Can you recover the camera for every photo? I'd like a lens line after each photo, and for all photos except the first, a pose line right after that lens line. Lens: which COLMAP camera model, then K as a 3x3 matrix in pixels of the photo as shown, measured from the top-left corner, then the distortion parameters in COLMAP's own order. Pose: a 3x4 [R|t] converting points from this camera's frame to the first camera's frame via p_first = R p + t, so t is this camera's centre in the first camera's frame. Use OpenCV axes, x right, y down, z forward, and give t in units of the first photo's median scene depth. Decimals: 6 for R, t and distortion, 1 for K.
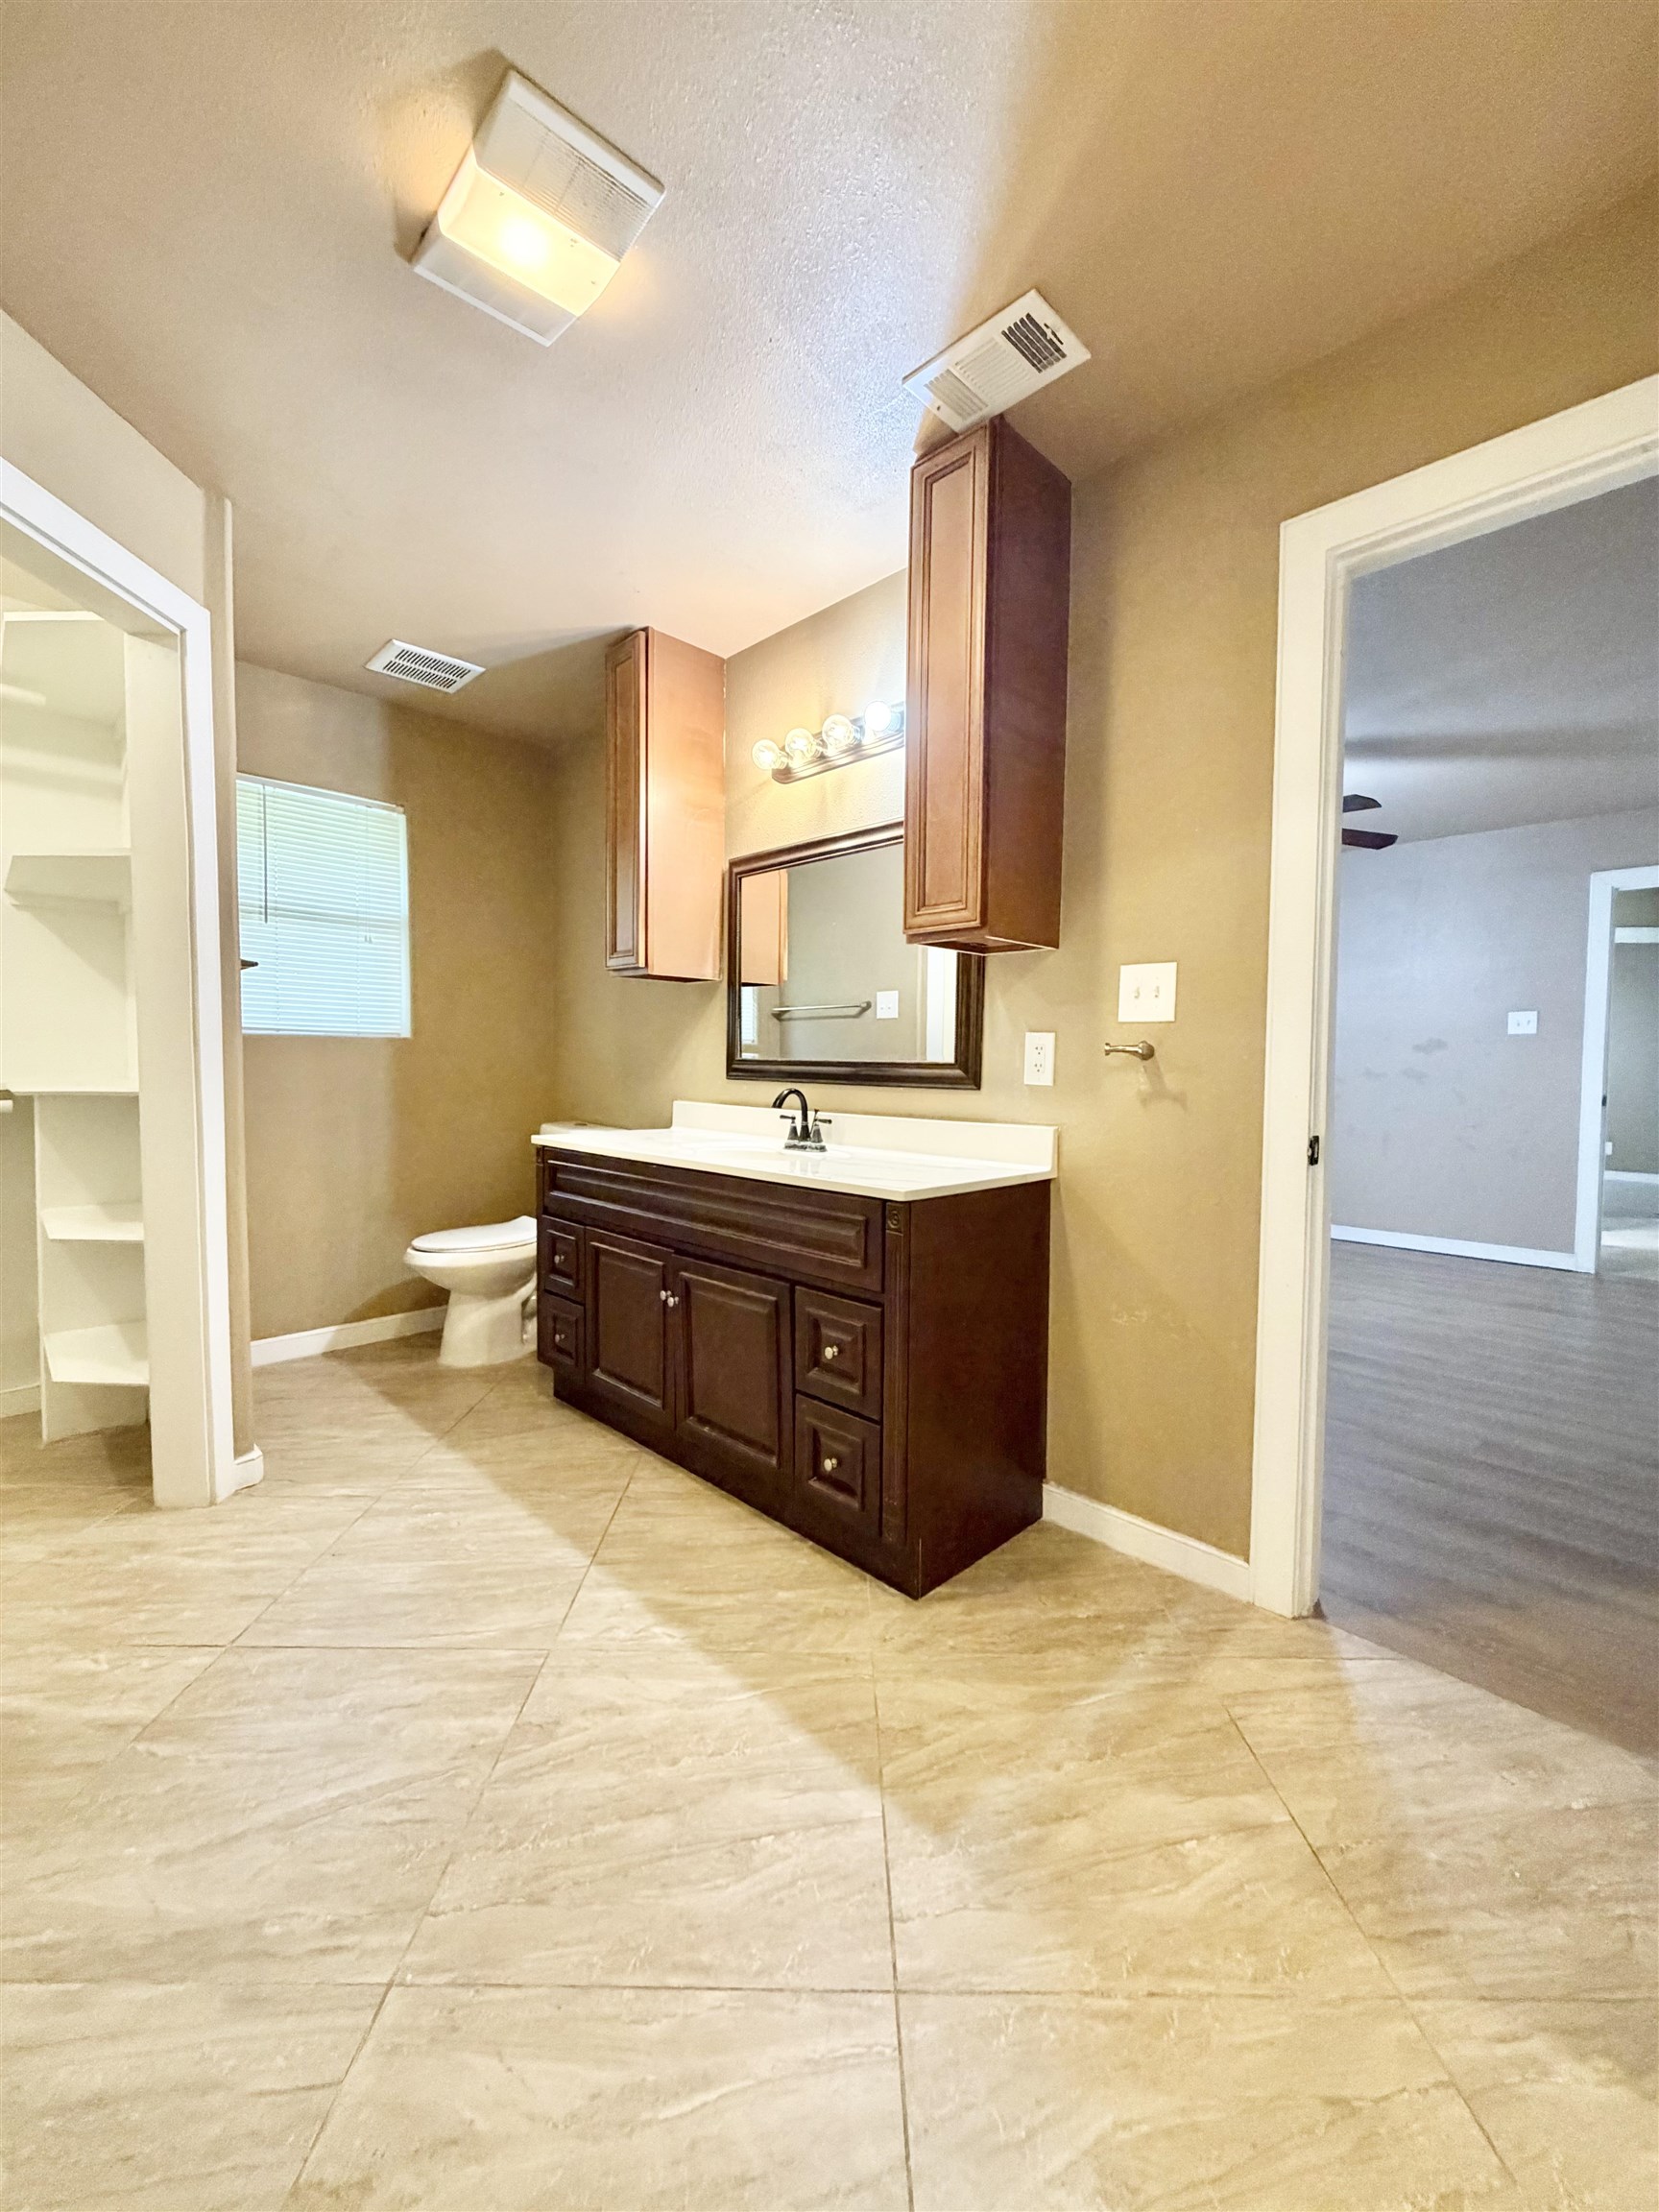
lens RADIAL K [[883.1, 0, 829.3], [0, 883.1, 1098.9], [0, 0, 1]] dist [-0.001329, 0.000580]
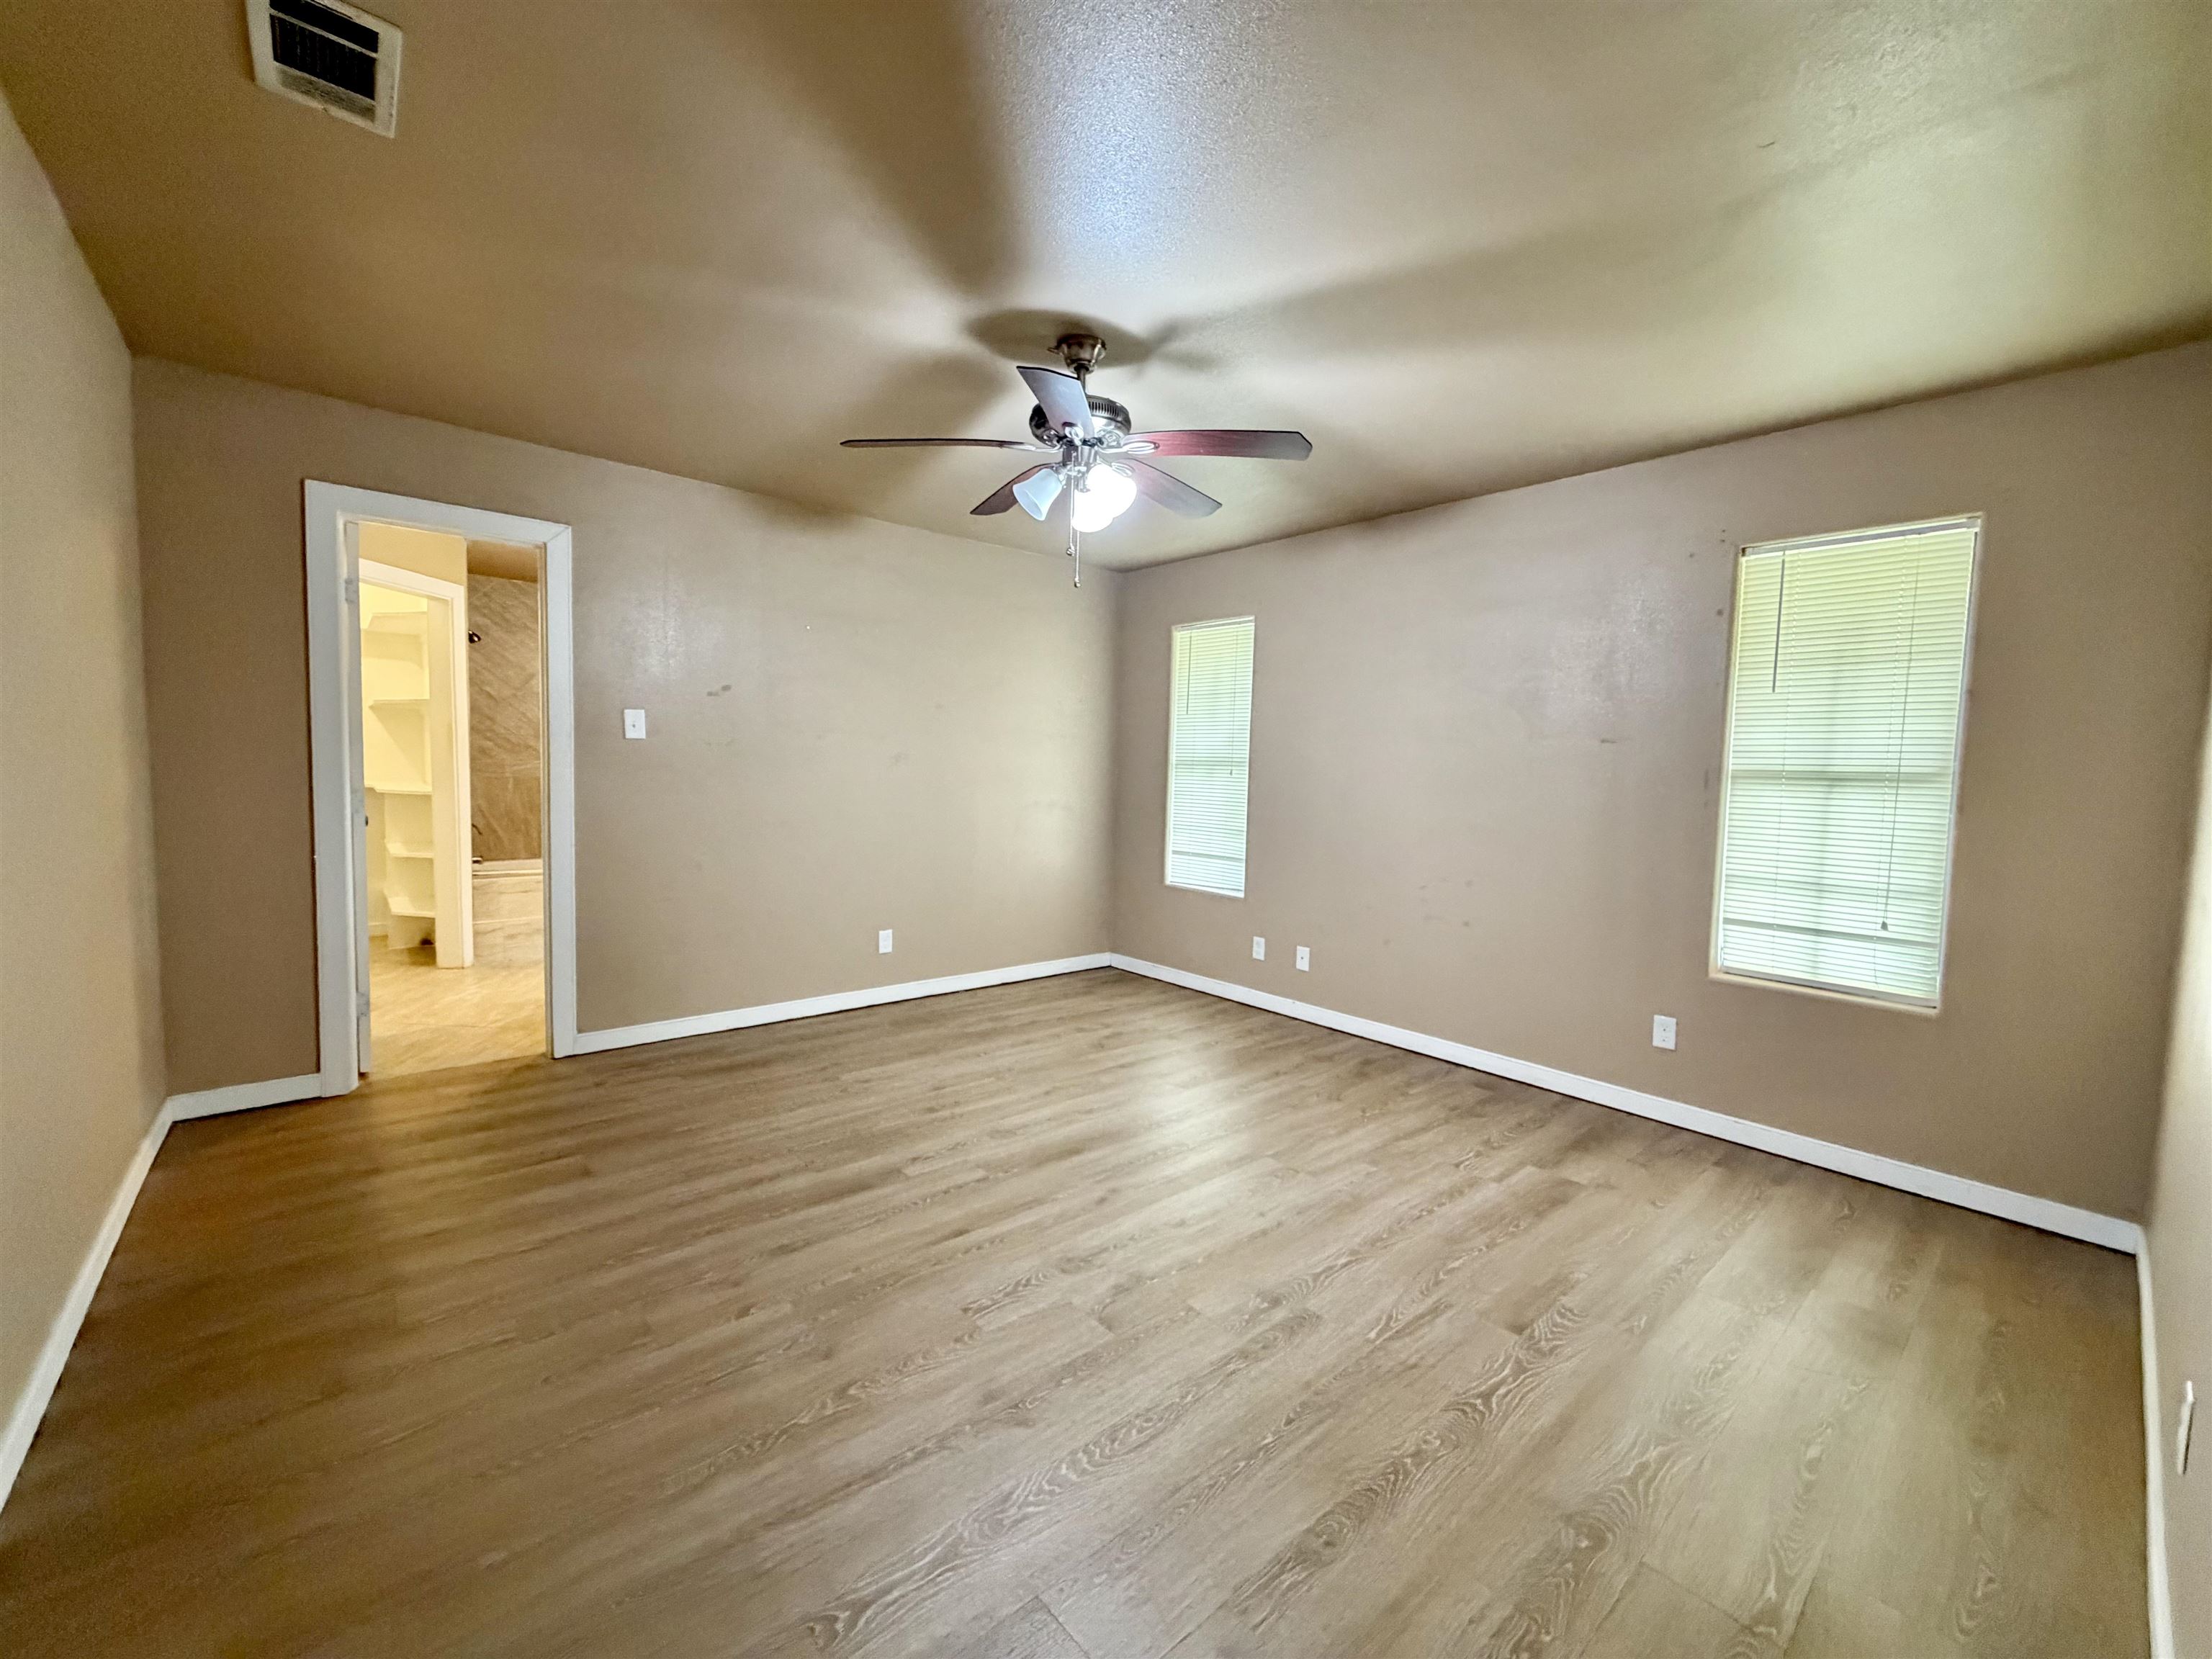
lens RADIAL K [[883.1, 0, 1095.1], [0, 883.1, 833.1], [0, 0, 1]] dist [-0.001329, 0.000580]
pose [[-0.065414, 0.060304, -0.996034, 2.465497], [-0.073631, 0.995159, 0.065087, -0.156082], [0.995138, 0.077596, -0.060657, 2.341253]]
